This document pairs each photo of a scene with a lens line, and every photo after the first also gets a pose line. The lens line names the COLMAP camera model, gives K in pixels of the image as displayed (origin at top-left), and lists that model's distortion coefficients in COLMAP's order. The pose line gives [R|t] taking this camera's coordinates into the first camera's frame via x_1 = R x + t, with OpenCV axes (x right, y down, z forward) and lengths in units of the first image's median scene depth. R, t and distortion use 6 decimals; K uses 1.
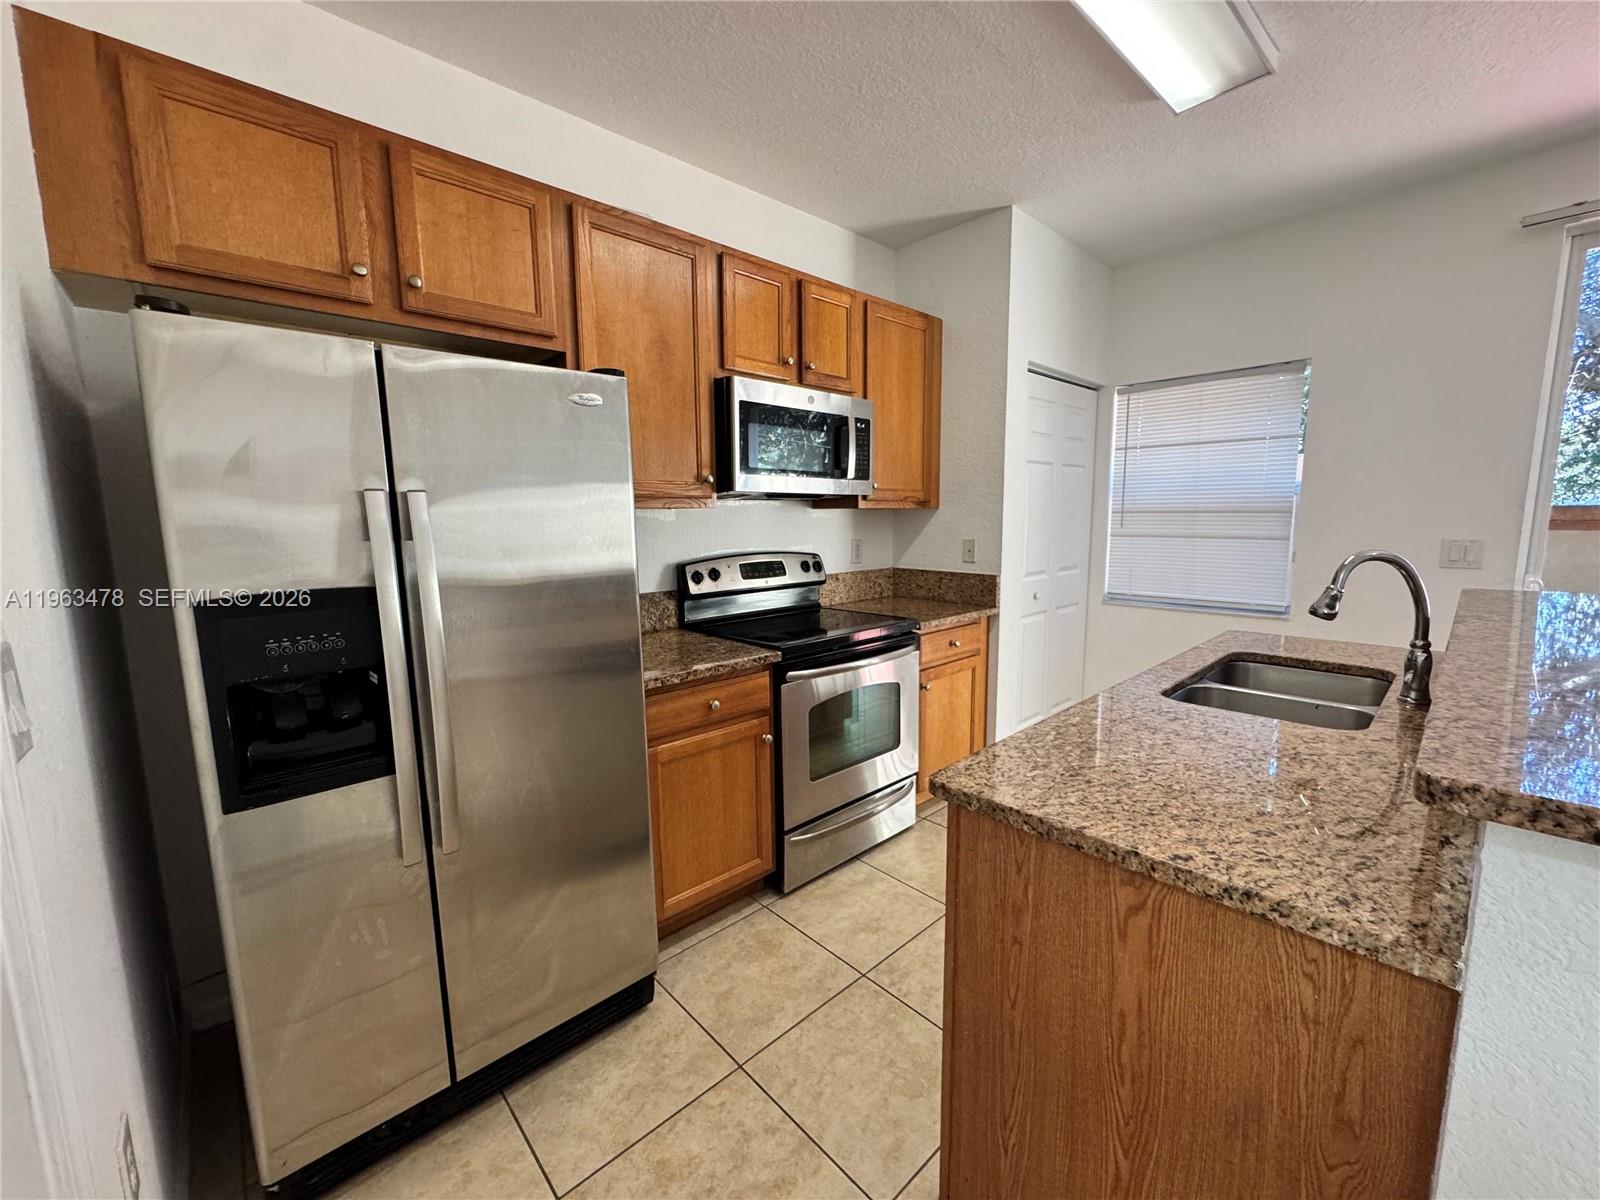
lens RADIAL K [[639.0, 0, 798.2], [0, 639.0, 600.1], [0, 0, 1]] dist [-0.004691, -0.000199]
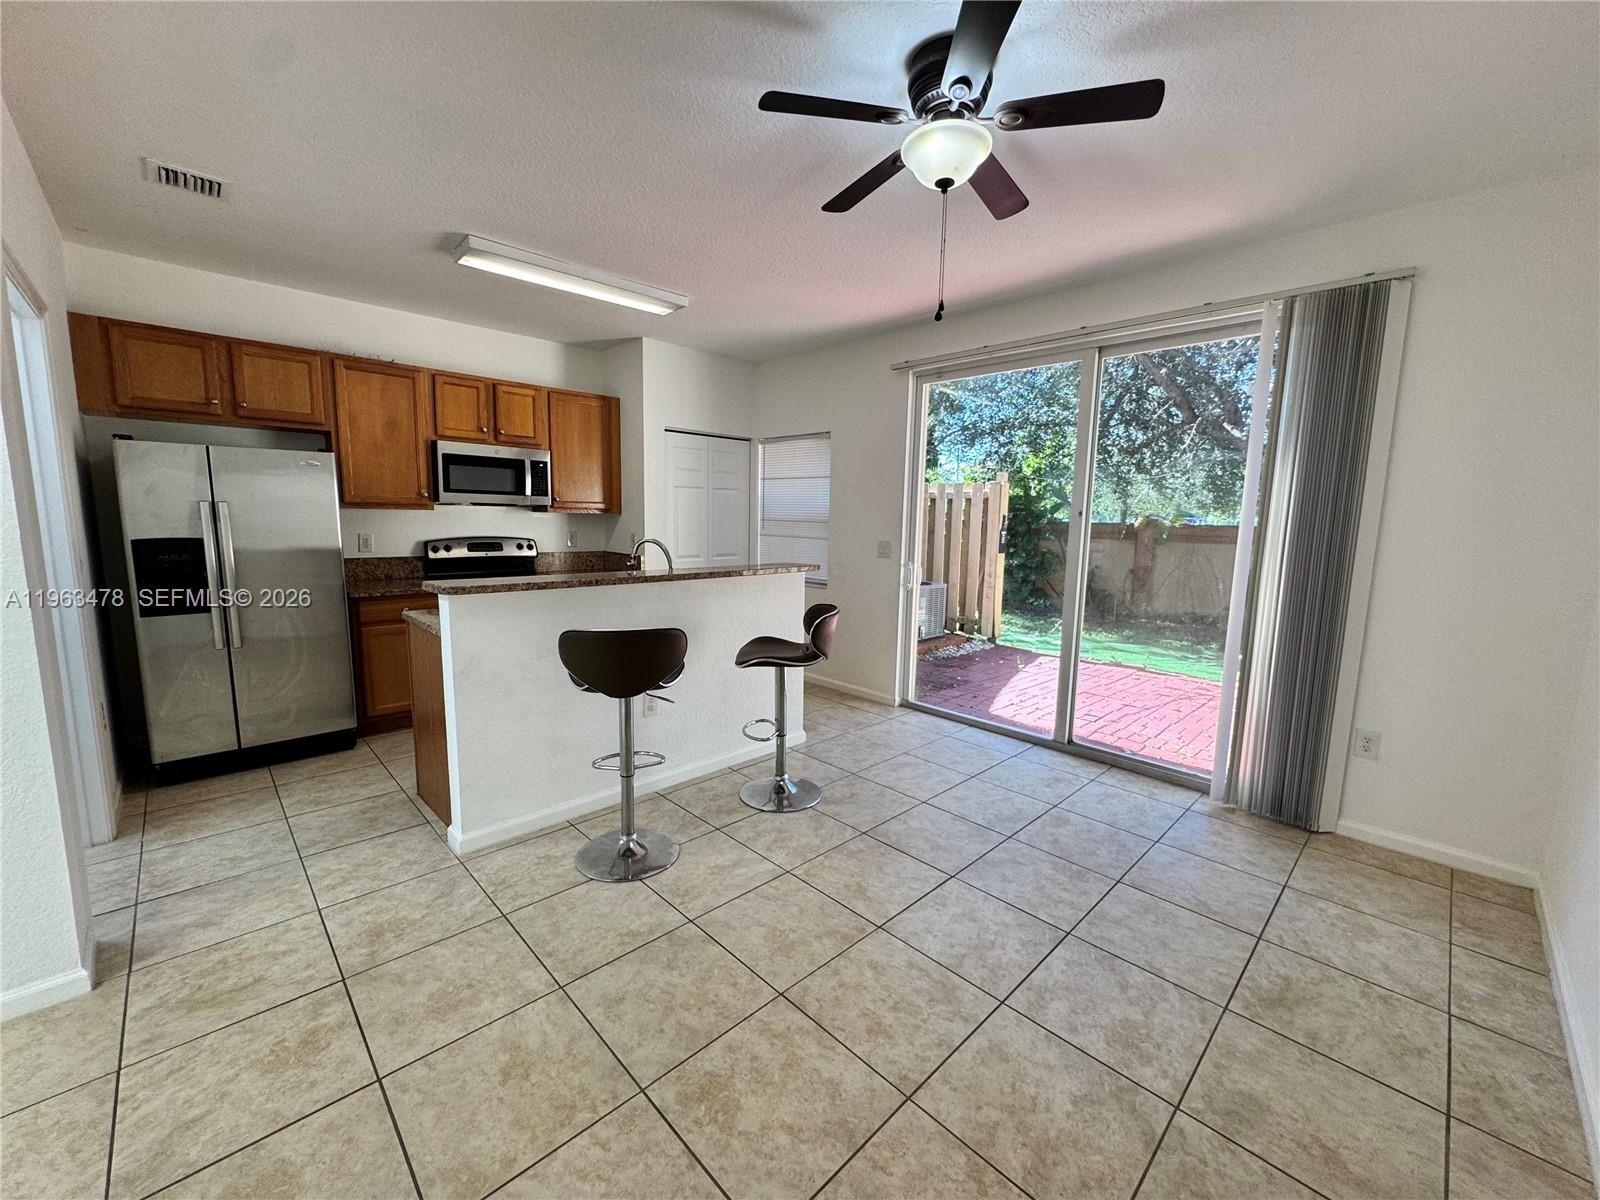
lens RADIAL K [[639.0, 0, 802.0], [0, 639.0, 601.5], [0, 0, 1]] dist [-0.004691, -0.000199]
pose [[0.999084, 0.028220, 0.032167, 1.065141], [-0.028261, 0.999600, 0.000812, 0.104876], [-0.032131, -0.001720, 0.999482, -1.051230]]
